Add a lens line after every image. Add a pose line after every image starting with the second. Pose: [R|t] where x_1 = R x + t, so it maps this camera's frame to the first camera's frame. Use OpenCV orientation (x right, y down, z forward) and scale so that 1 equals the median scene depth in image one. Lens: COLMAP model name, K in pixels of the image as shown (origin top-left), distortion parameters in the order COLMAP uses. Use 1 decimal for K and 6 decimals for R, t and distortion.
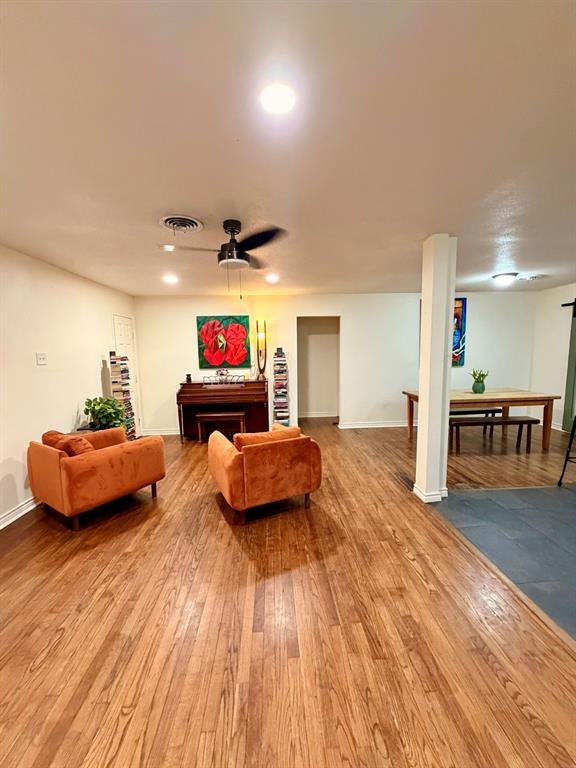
lens RADIAL K [[306.1, 0, 286.0], [0, 306.1, 380.9], [0, 0, 1]] dist [-0.000306, 0.000426]
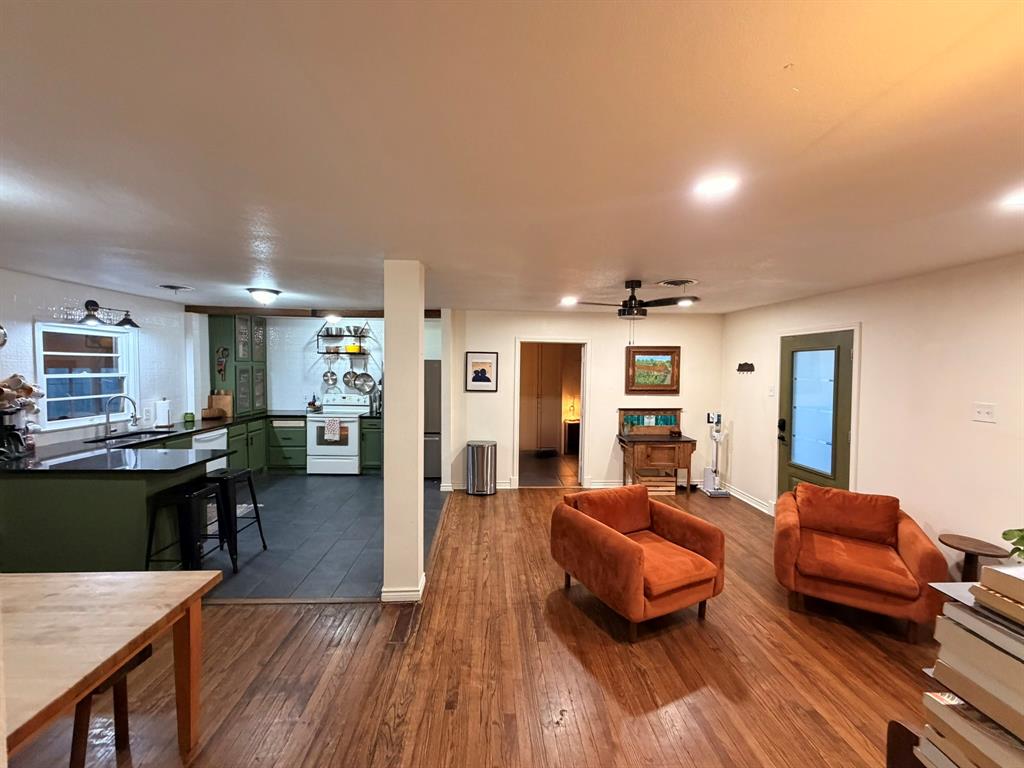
lens RADIAL K [[408.2, 0, 508.4], [0, 408.2, 380.9], [0, 0, 1]] dist [-0.000306, 0.000426]
pose [[-0.999970, 0.007410, 0.002288, 0.197907], [0.007659, 0.989920, 0.141422, -0.259402], [-0.001217, 0.141435, -0.989947, 1.781594]]
